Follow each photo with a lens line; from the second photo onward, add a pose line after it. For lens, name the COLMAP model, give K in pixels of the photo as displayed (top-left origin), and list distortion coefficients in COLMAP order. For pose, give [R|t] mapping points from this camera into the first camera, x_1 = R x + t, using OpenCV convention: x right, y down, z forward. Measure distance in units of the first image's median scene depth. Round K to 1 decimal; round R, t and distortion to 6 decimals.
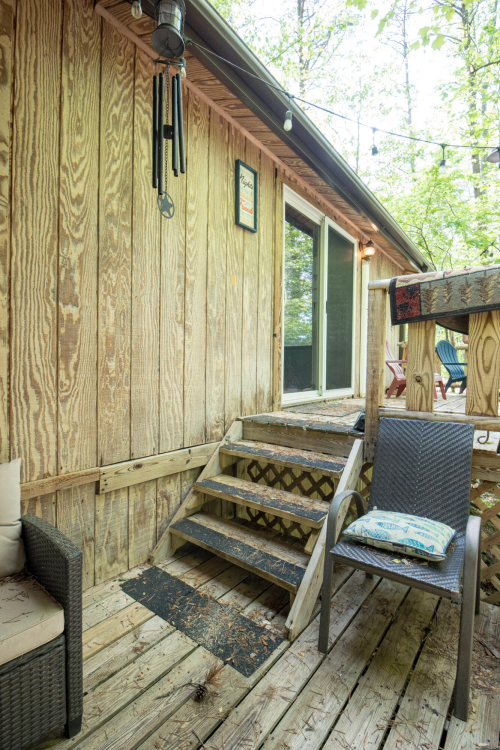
lens RADIAL K [[353.8, 0, 250.0], [0, 353.8, 375.0], [0, 0, 1]] dist [-0.014990, -0.000897]
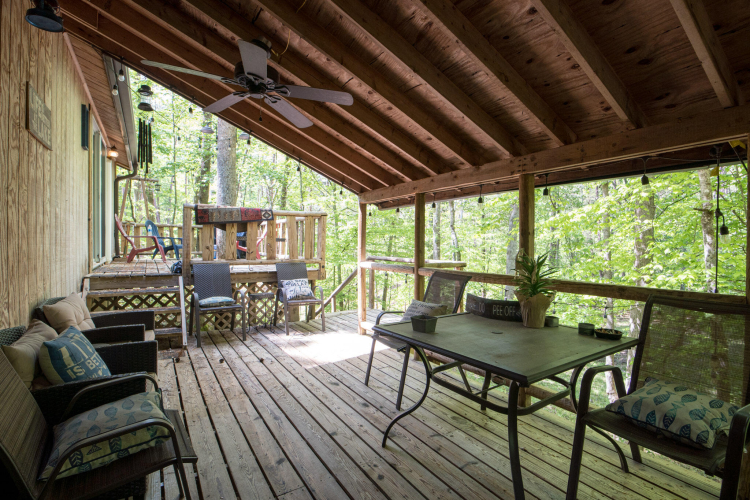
lens RADIAL K [[353.8, 0, 375.0], [0, 353.8, 250.0], [0, 0, 1]] dist [-0.014990, -0.000897]
pose [[0.340425, -0.019360, 0.940072, -1.380344], [0.013281, 0.999787, 0.015781, 0.005442], [-0.940178, 0.007113, 0.340610, -0.891912]]
